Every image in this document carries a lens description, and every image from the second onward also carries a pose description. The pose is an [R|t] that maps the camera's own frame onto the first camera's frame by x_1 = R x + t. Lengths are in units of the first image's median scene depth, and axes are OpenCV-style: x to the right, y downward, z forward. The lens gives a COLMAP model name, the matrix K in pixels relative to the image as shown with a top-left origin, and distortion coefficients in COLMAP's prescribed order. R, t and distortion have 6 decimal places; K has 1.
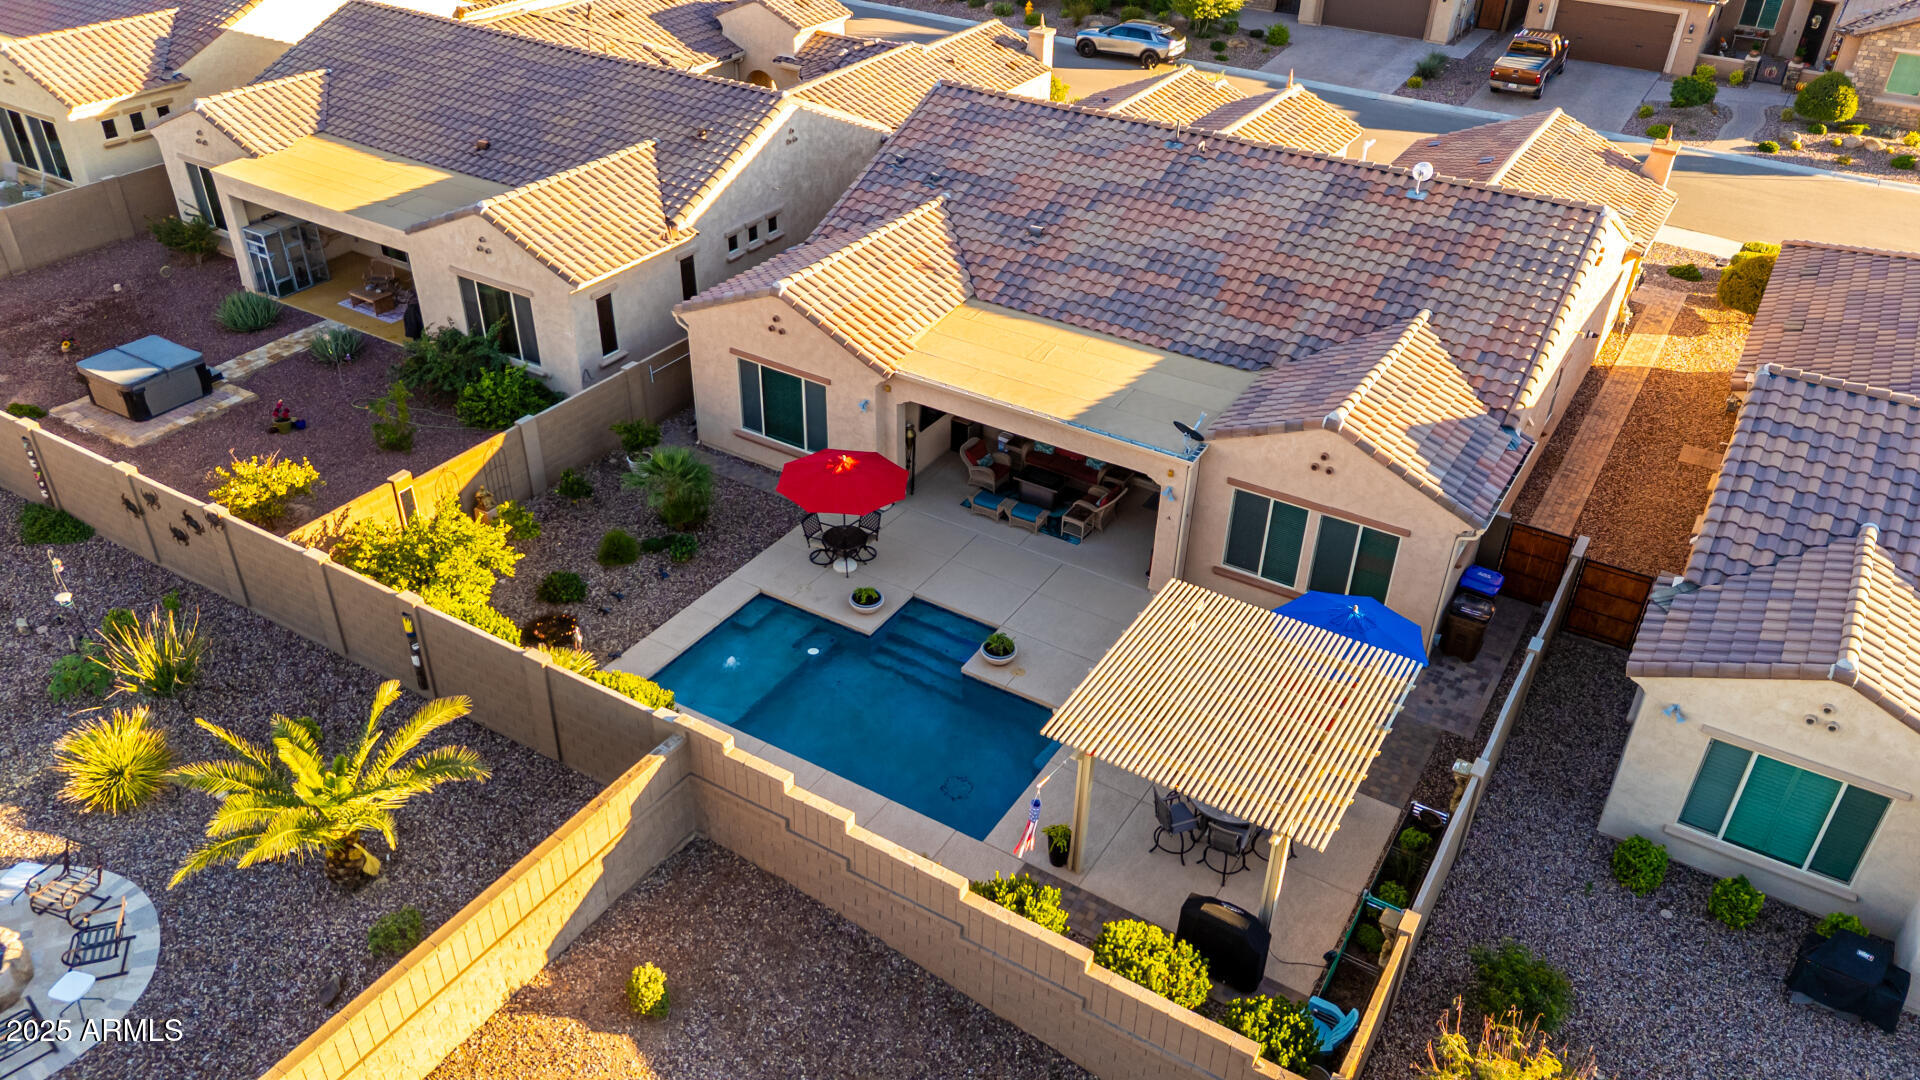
lens RADIAL K [[1406.6, 0, 971.2], [0, 1406.6, 548.2], [0, 0, 1]] dist [0.072870, -0.071065]
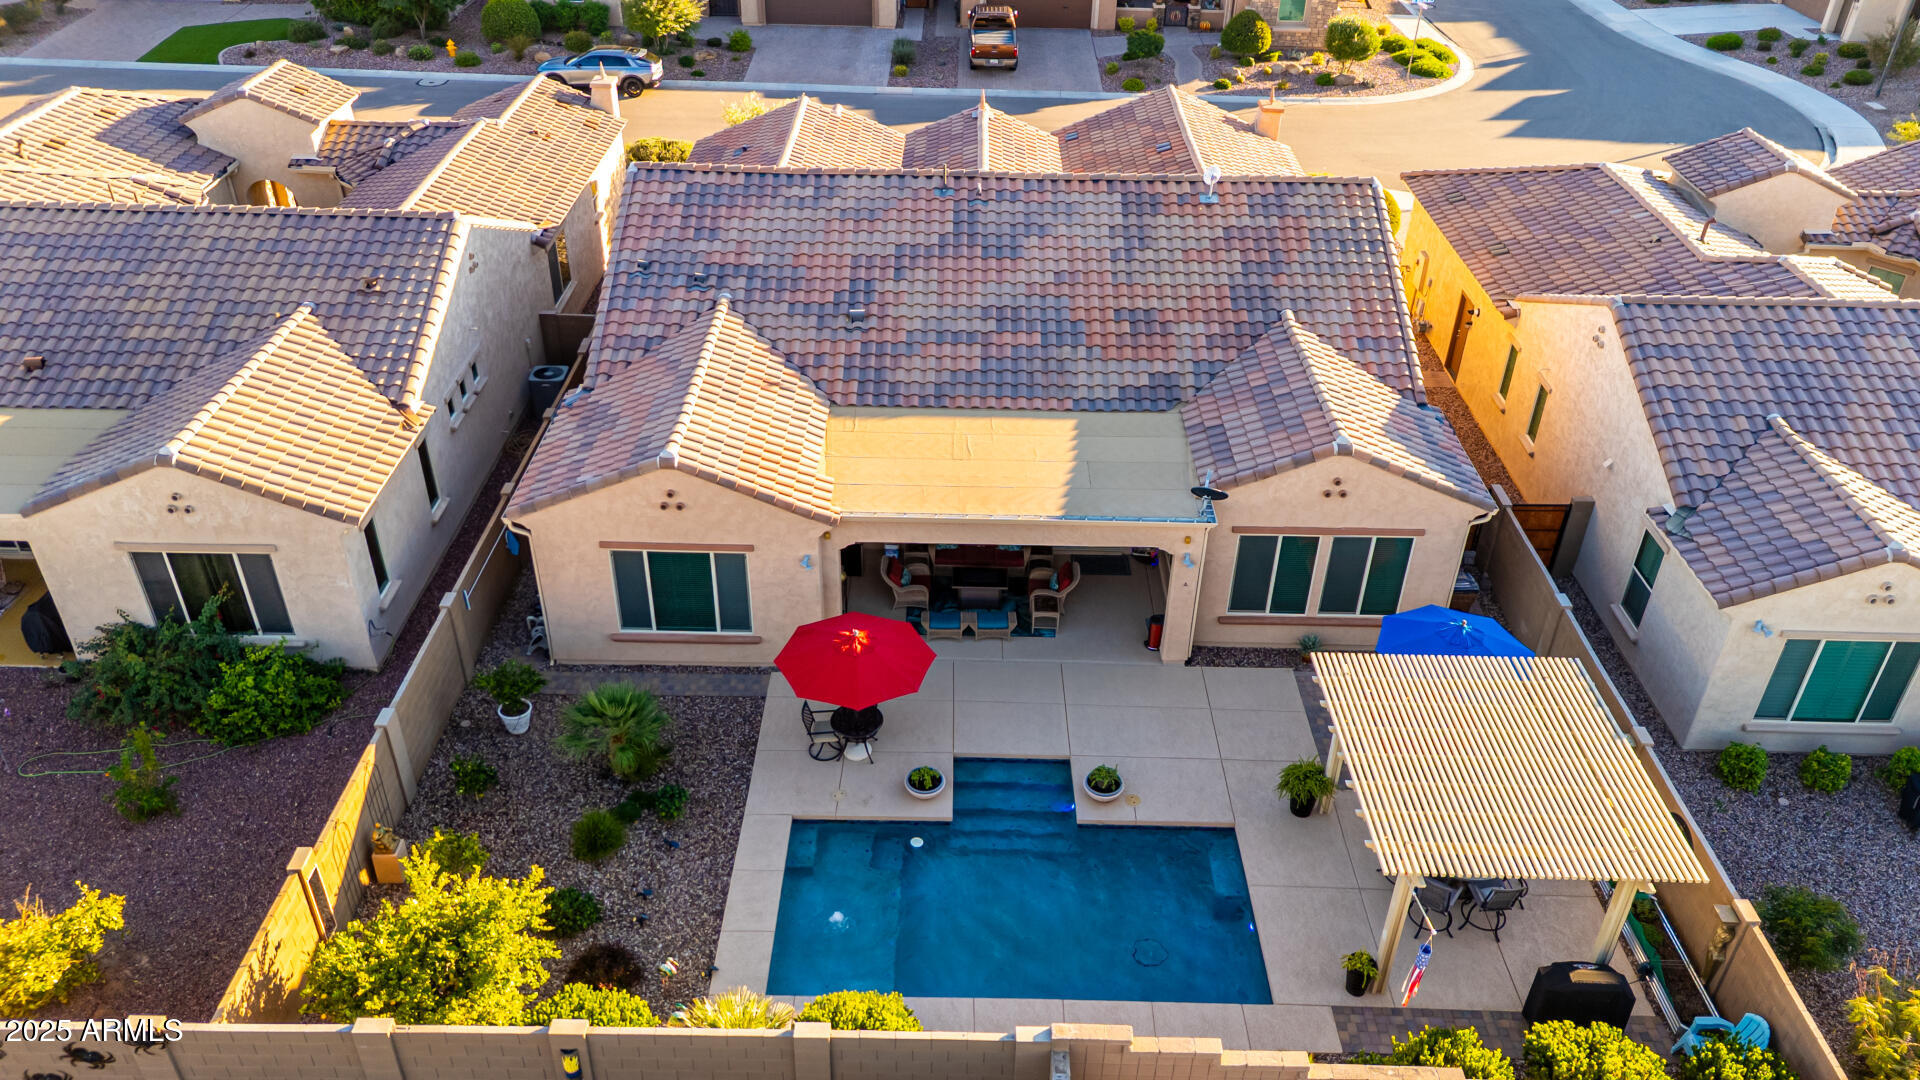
lens RADIAL K [[1406.6, 0, 966.9], [0, 1406.6, 538.9], [0, 0, 1]] dist [0.072870, -0.071065]
pose [[0.857122, -0.290830, 0.425158, -0.335304], [0.285815, 0.955172, 0.077181, -0.146636], [-0.428546, 0.055363, 0.901822, 0.182799]]
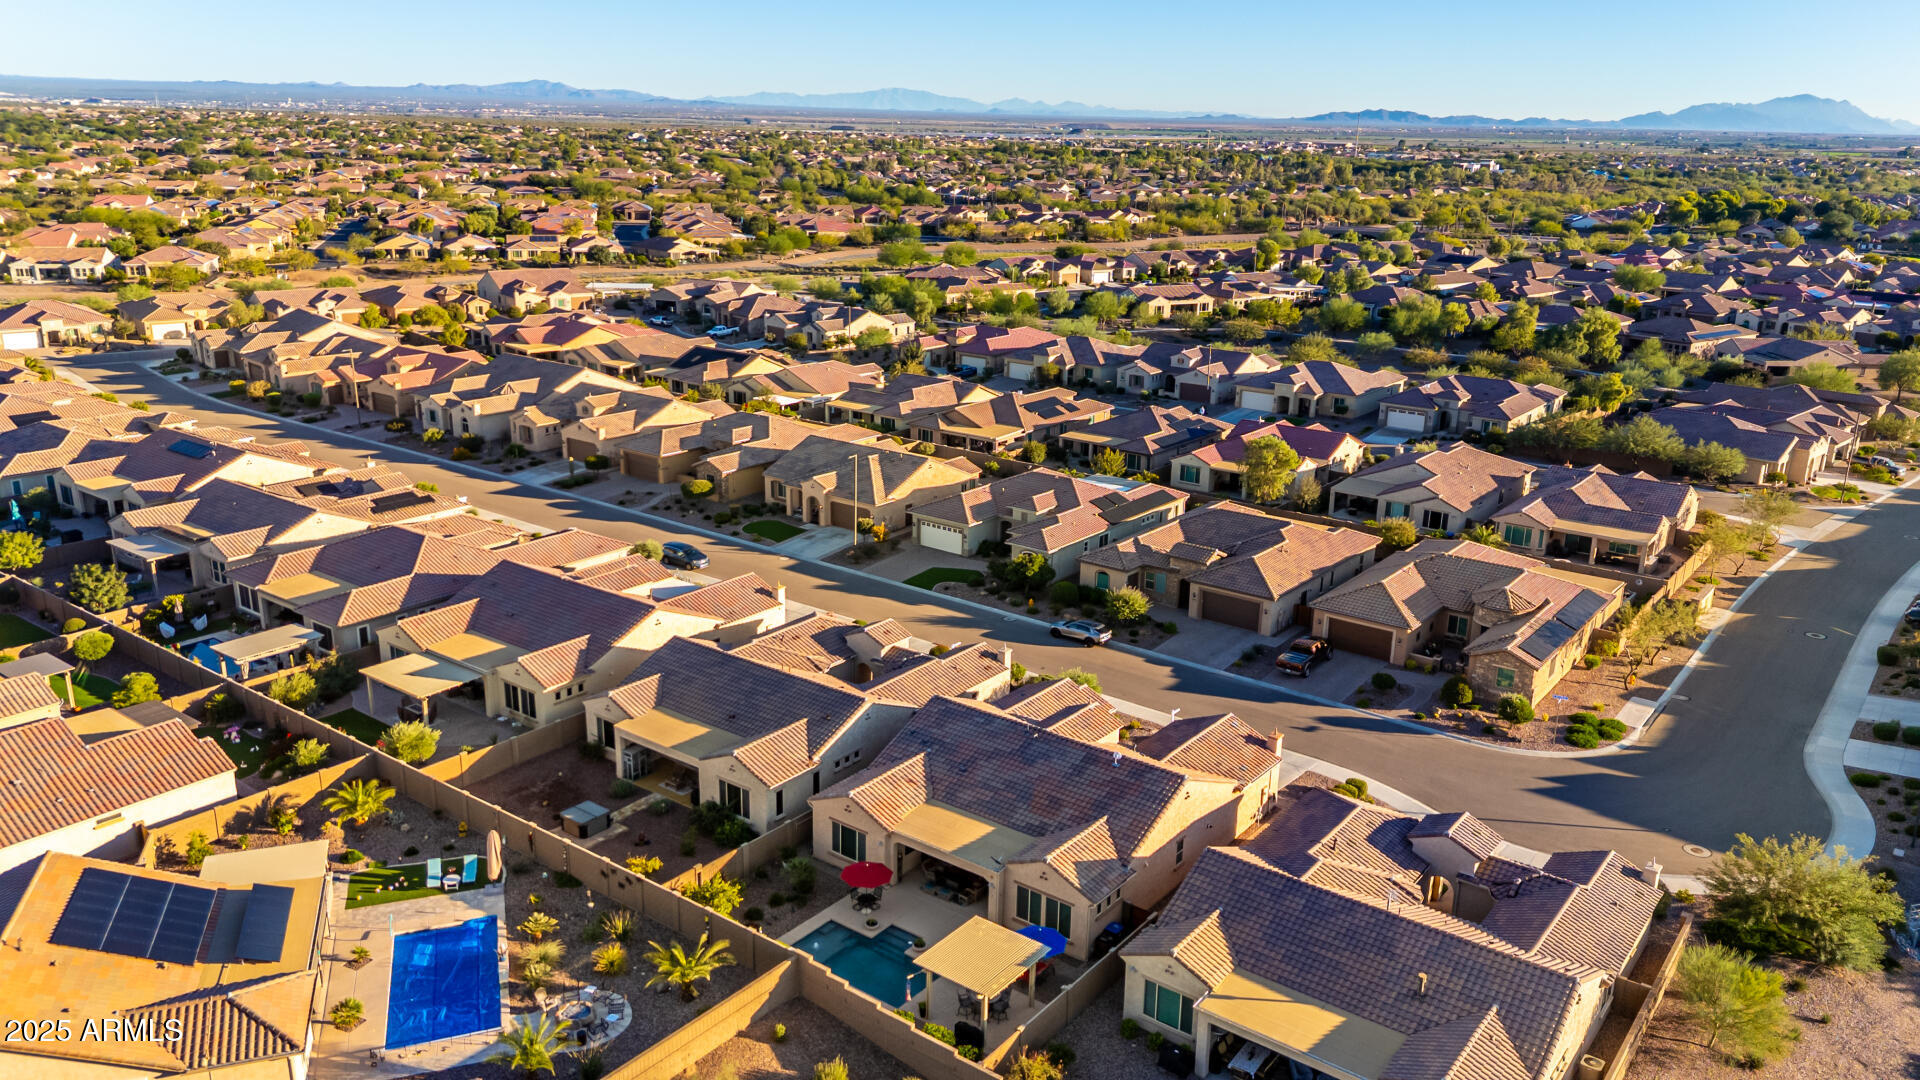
lens RADIAL K [[1406.6, 0, 972.1], [0, 1406.6, 528.6], [0, 0, 1]] dist [0.072870, -0.071065]
pose [[0.994898, 0.021309, -0.098612, 0.301245], [-0.050085, 0.952807, -0.299418, 0.099468], [0.087578, 0.302829, 0.949012, -1.424990]]
